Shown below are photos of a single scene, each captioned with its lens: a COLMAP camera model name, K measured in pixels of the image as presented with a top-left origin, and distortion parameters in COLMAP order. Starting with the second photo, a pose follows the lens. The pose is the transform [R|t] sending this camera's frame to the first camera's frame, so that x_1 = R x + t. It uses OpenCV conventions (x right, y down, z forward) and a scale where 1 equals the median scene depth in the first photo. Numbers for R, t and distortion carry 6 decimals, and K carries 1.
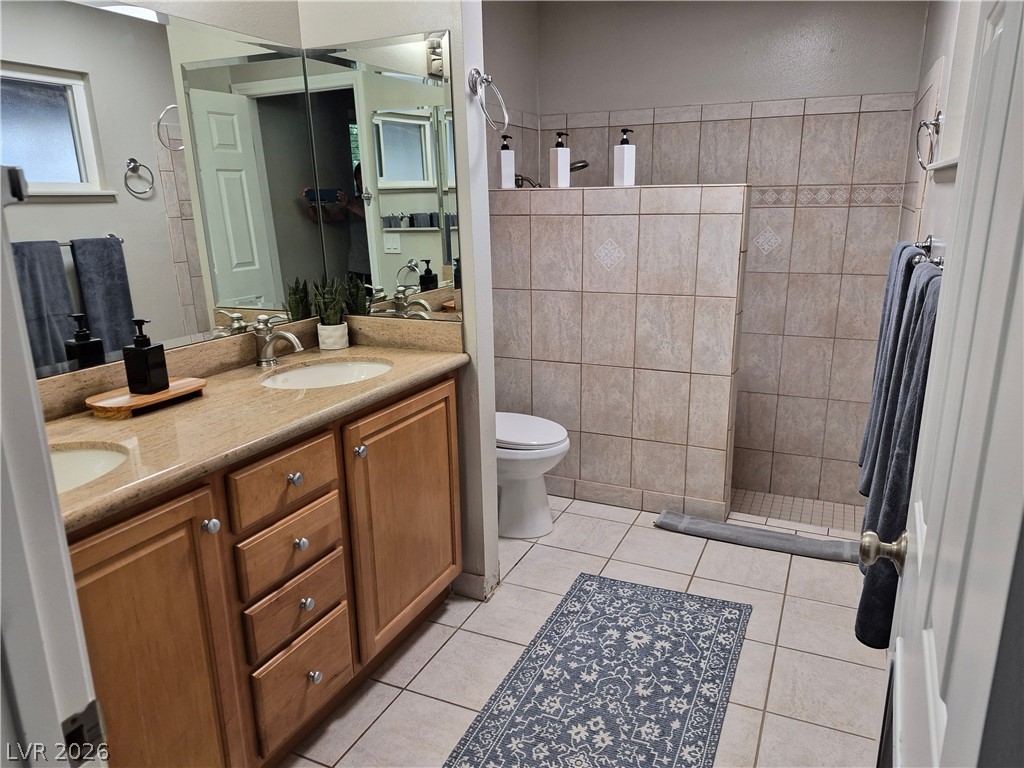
lens RADIAL K [[709.8, 0, 513.3], [0, 709.8, 386.8], [0, 0, 1]] dist [0.071945, -0.067266]
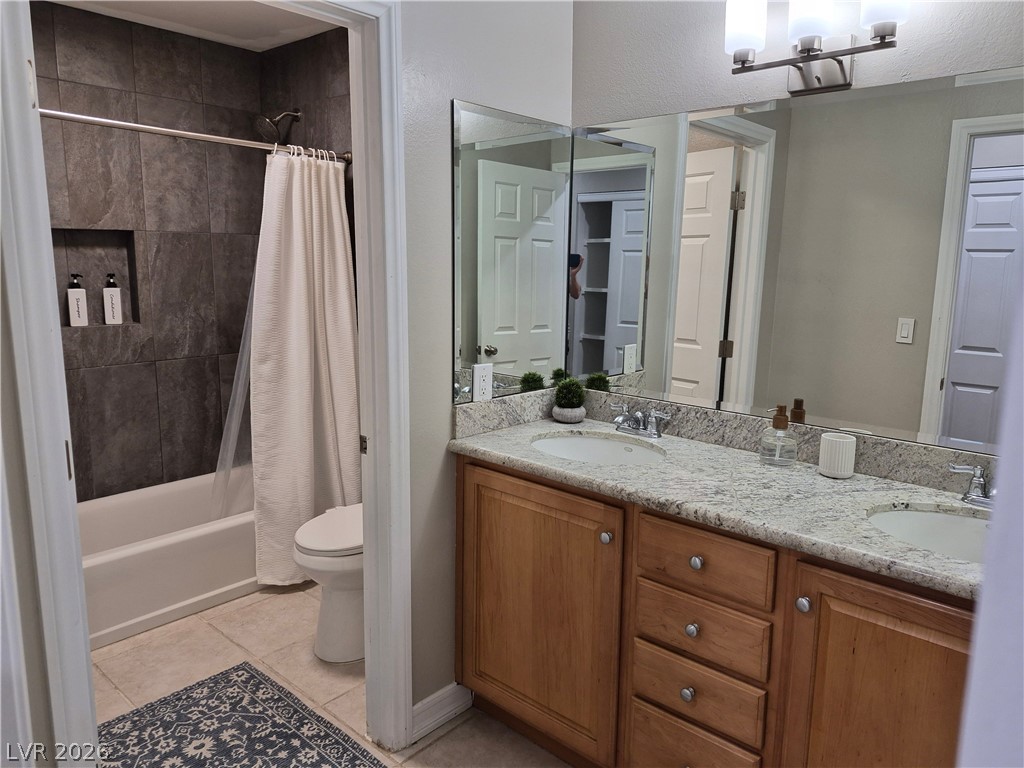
lens RADIAL K [[709.8, 0, 512.3], [0, 709.8, 387.1], [0, 0, 1]] dist [0.071945, -0.067266]
pose [[0.318229, -0.132330, 0.938733, -0.505464], [0.221250, 0.973232, 0.062190, -0.058335], [-0.921834, 0.187904, 0.338989, 0.257661]]
